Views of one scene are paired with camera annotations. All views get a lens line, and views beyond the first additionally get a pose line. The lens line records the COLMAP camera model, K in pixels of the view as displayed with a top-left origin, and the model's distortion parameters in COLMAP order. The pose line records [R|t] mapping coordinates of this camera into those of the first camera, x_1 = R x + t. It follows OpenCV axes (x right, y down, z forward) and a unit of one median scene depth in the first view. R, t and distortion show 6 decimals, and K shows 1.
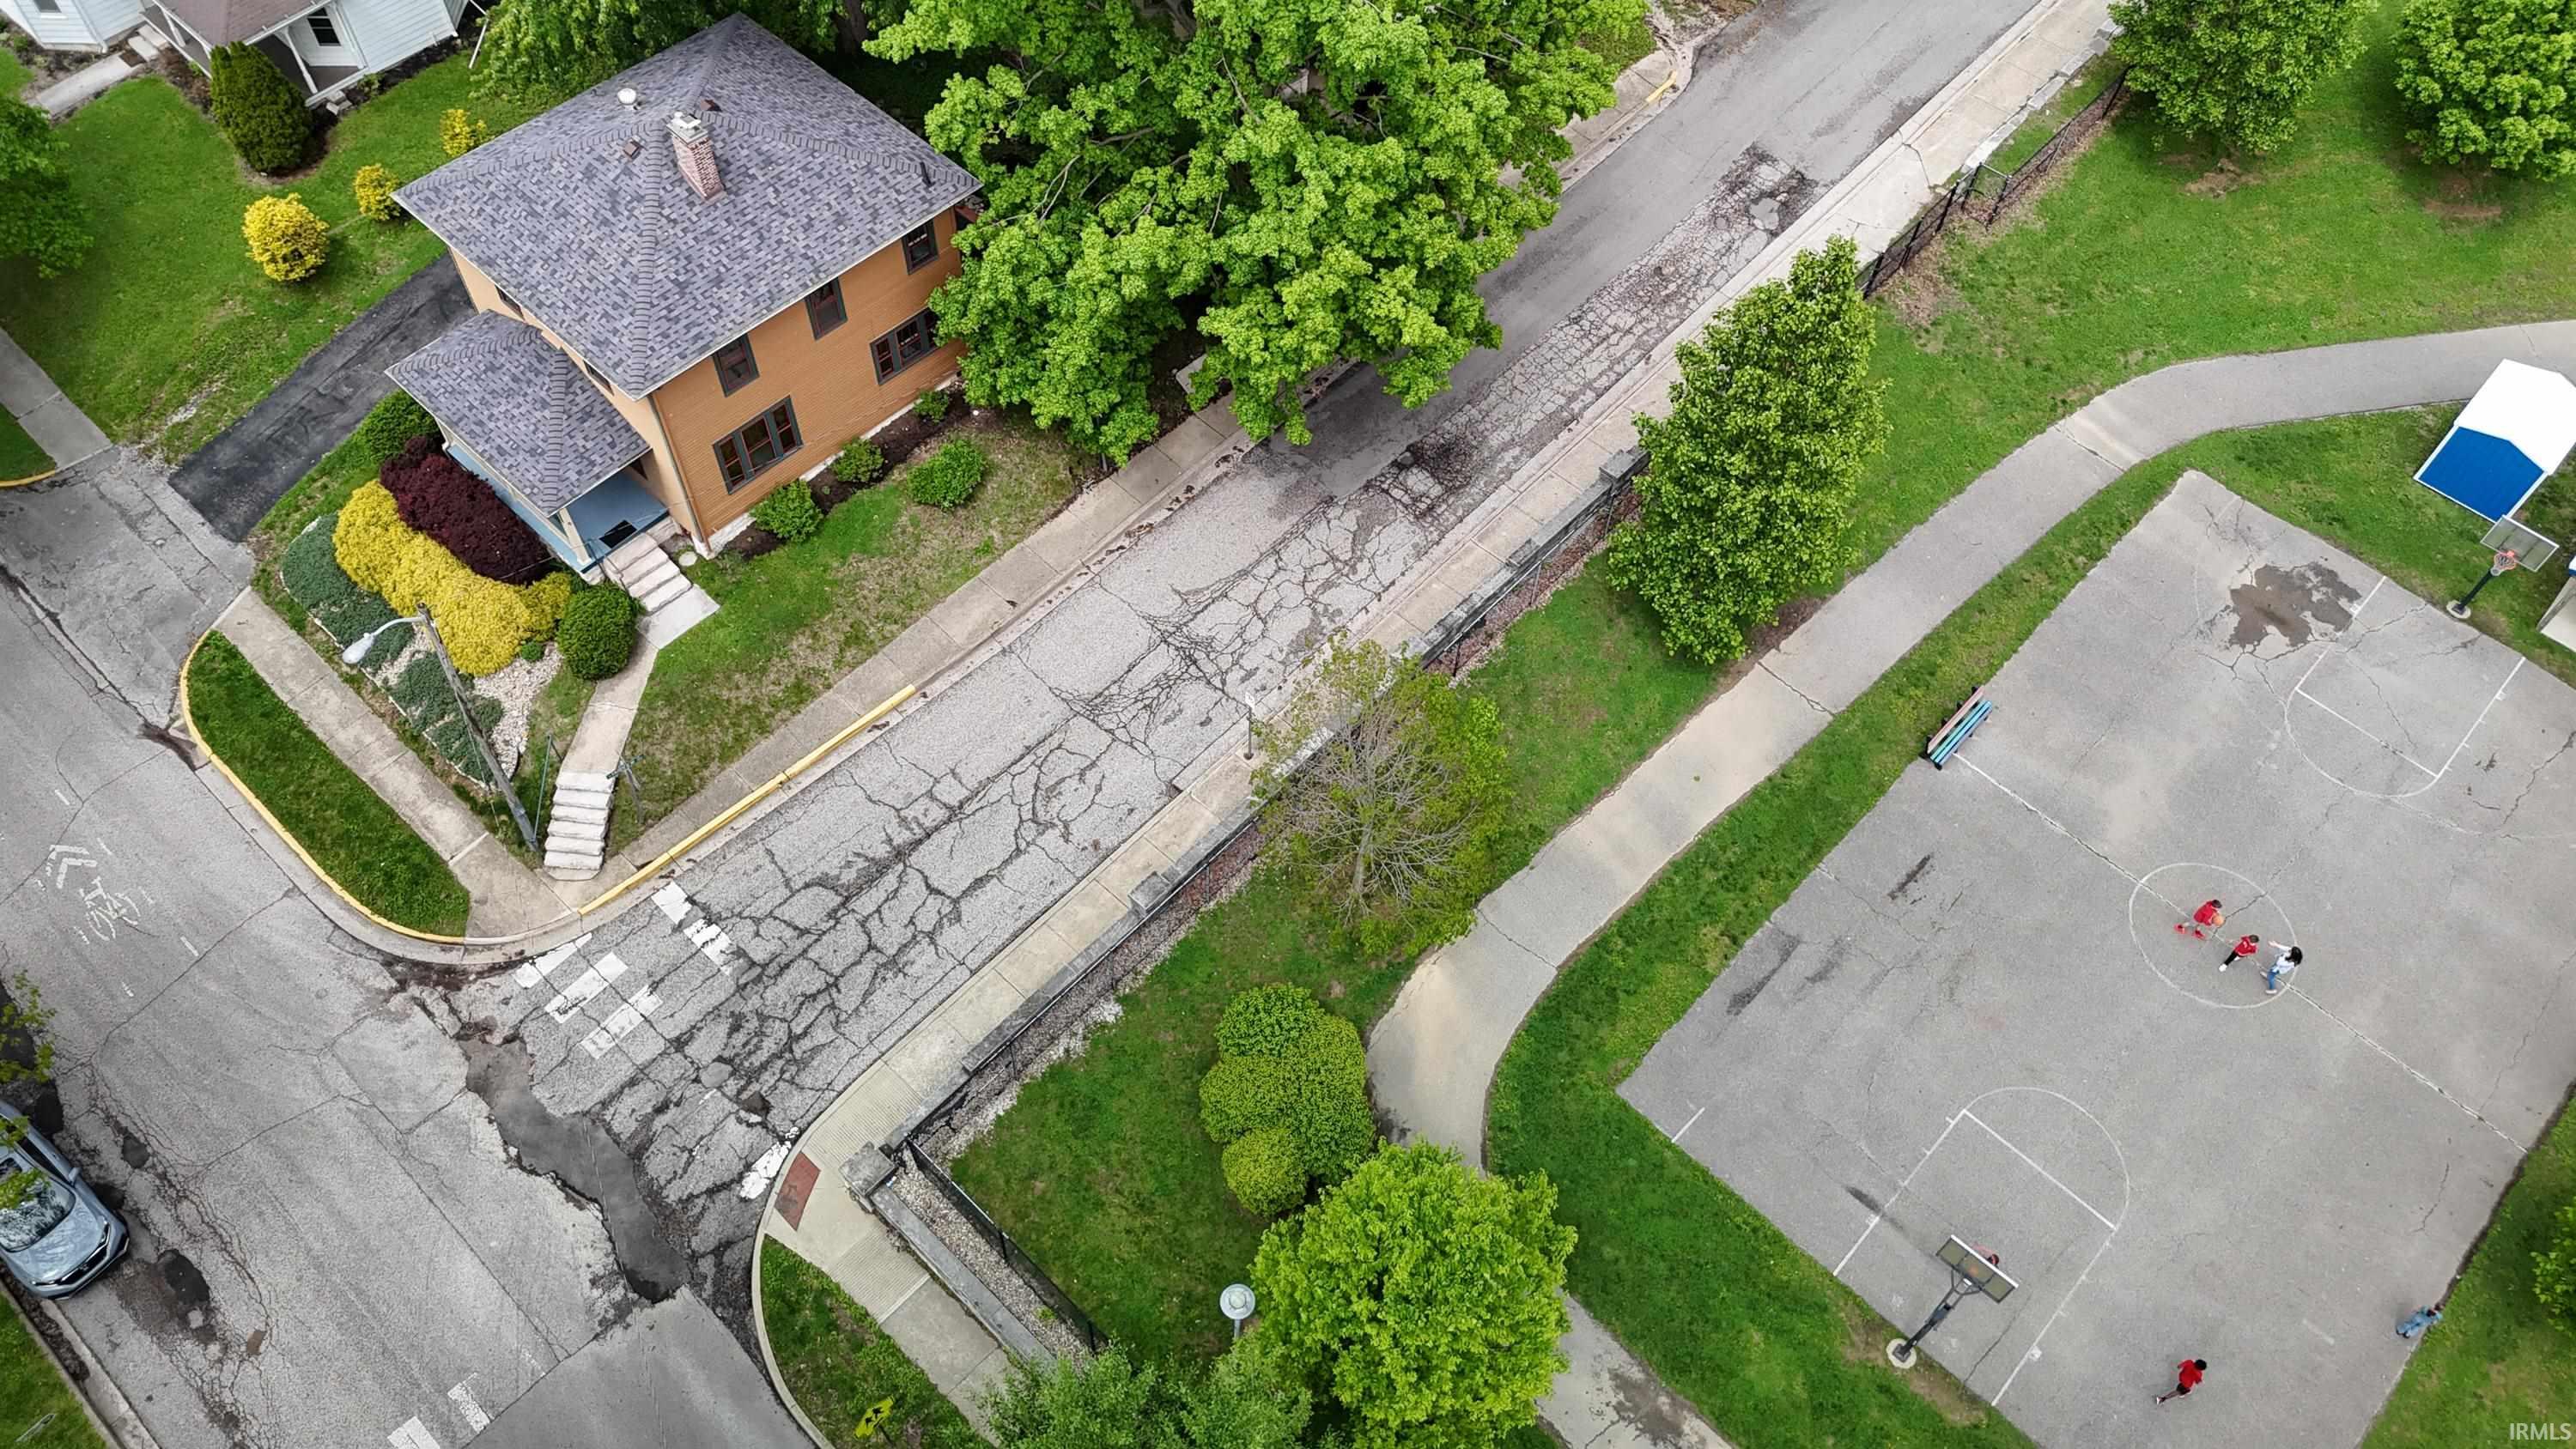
lens RADIAL K [[1891.4, 0, 1290.4], [0, 1891.4, 721.1], [0, 0, 1]] dist [0.082840, -0.084895]
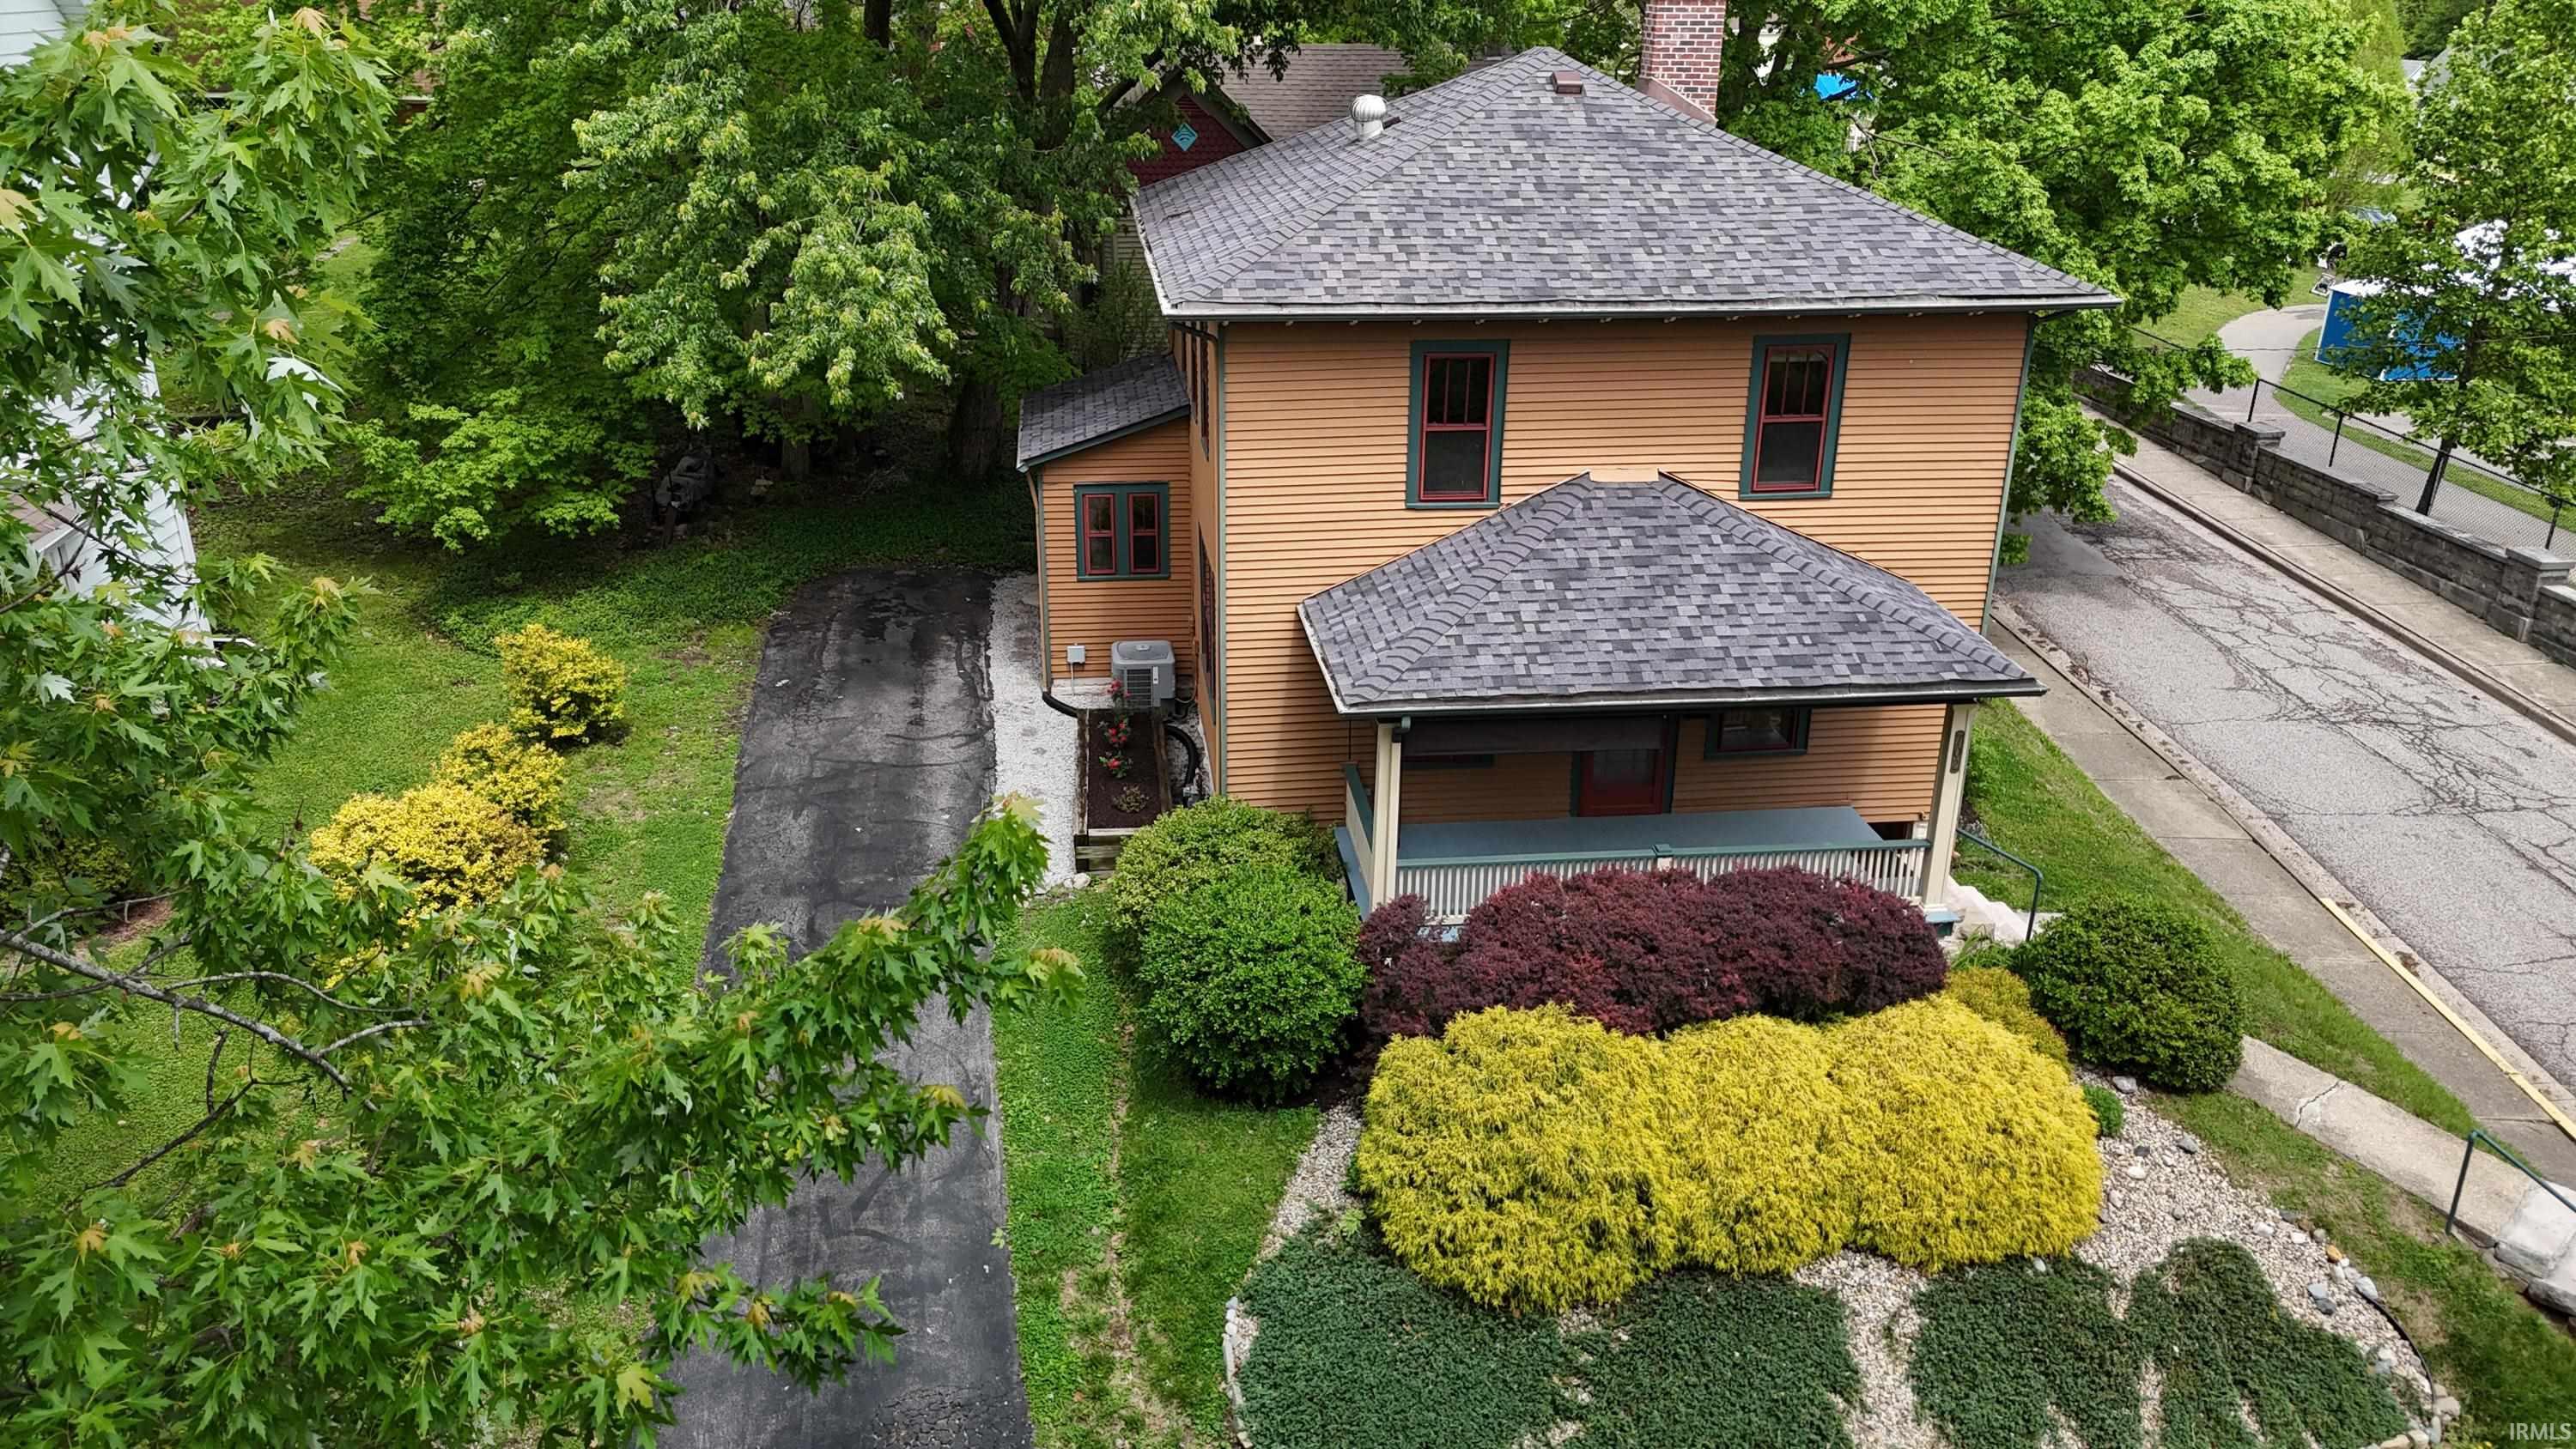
lens RADIAL K [[1891.4, 0, 1290.4], [0, 1891.4, 721.1], [0, 0, 1]] dist [0.082840, -0.084895]
pose [[0.647547, -0.299122, 0.700863, -0.727409], [0.635278, 0.719842, -0.279729, -0.084881], [-0.420837, 0.626381, 0.656158, 0.763303]]
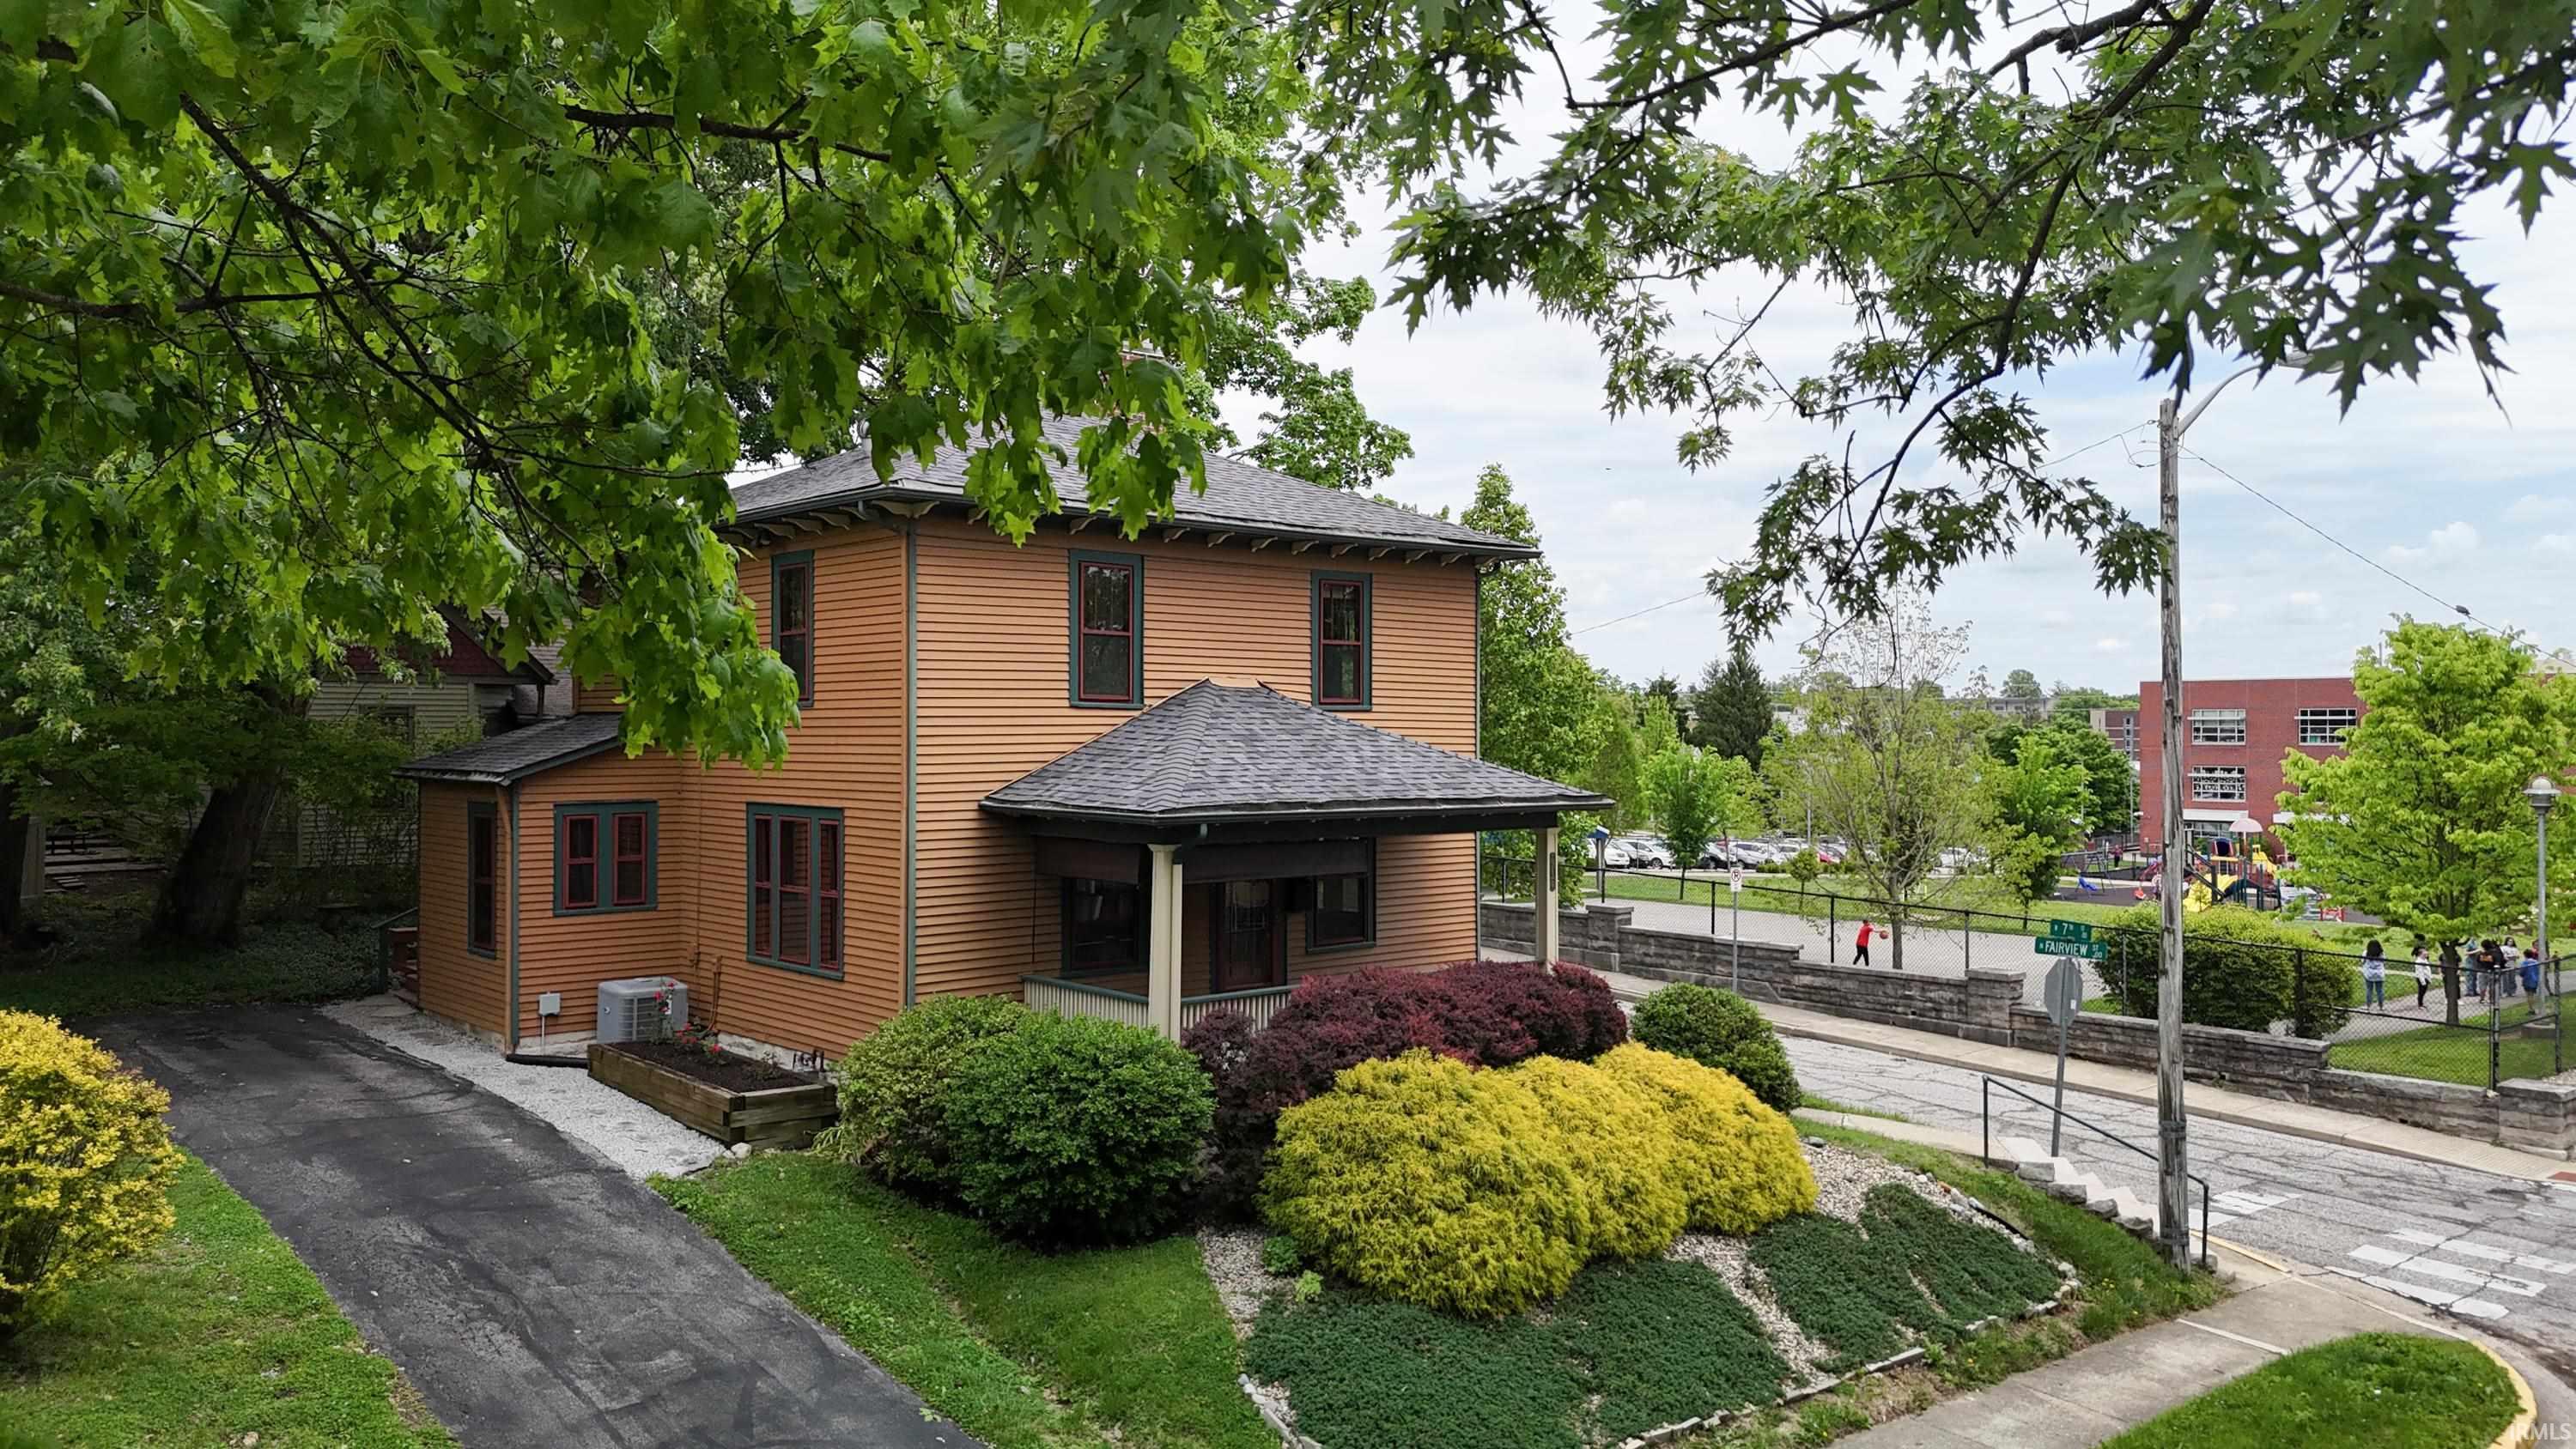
lens RADIAL K [[1891.4, 0, 1290.4], [0, 1891.4, 721.1], [0, 0, 1]] dist [0.082840, -0.084895]
pose [[0.104875, -0.017727, 0.994327, -0.831943], [0.824079, 0.561229, -0.076912, -0.140984], [-0.556682, 0.827471, 0.073467, 0.937203]]
